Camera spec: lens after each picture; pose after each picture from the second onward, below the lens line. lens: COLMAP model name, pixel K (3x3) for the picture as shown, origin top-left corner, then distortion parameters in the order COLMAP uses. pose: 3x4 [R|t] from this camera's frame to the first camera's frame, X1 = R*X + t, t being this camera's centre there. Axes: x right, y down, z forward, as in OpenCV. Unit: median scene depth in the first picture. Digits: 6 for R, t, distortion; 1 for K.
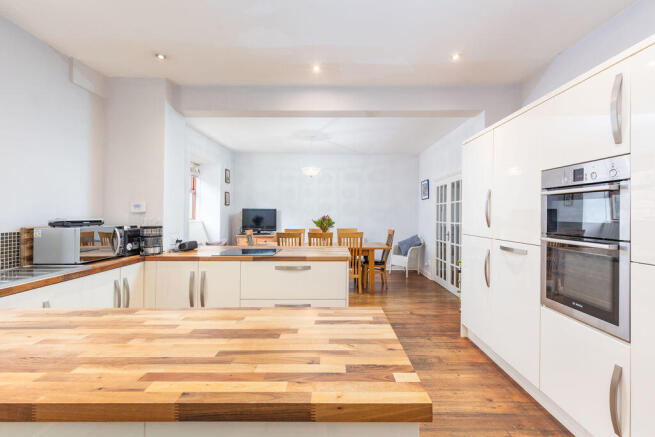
lens RADIAL K [[298.7, 0, 336.0], [0, 298.7, 216.4], [0, 0, 1]] dist [-0.014841, -0.000416]
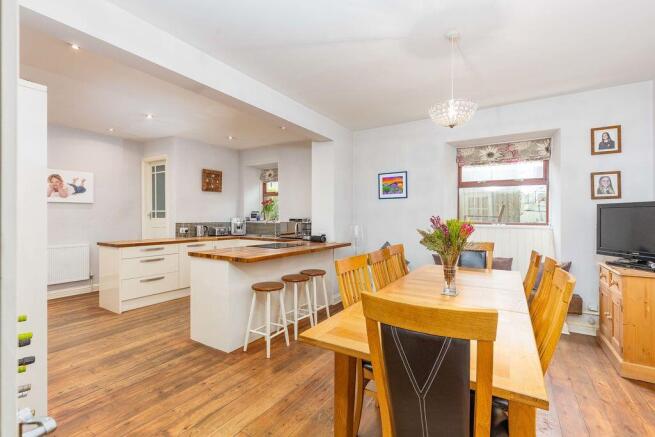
lens RADIAL K [[298.7, 0, 336.0], [0, 298.7, 216.4], [0, 0, 1]] dist [-0.014841, -0.000416]
pose [[-0.527905, -0.004315, -0.849292, 0.731641], [-0.009903, 0.999950, 0.001075, -0.006515], [0.849246, 0.008978, -0.527922, 2.134216]]
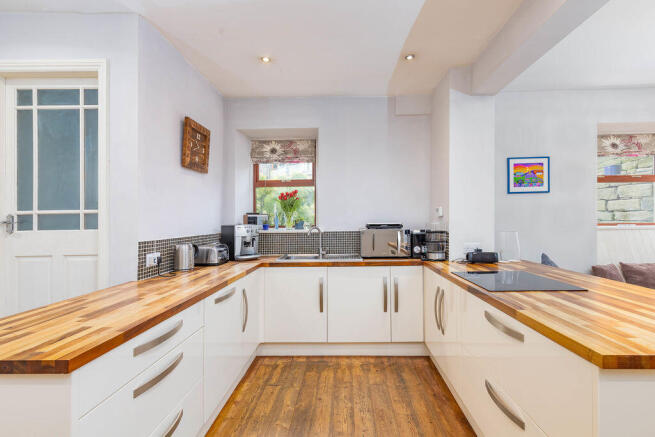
lens RADIAL K [[298.7, 0, 336.0], [0, 298.7, 216.4], [0, 0, 1]] dist [-0.014841, -0.000416]
pose [[-0.037472, -0.011325, -0.999234, 0.362684], [0.005990, 0.999915, -0.011557, -0.004297], [0.999280, -0.006419, -0.037401, 0.745227]]
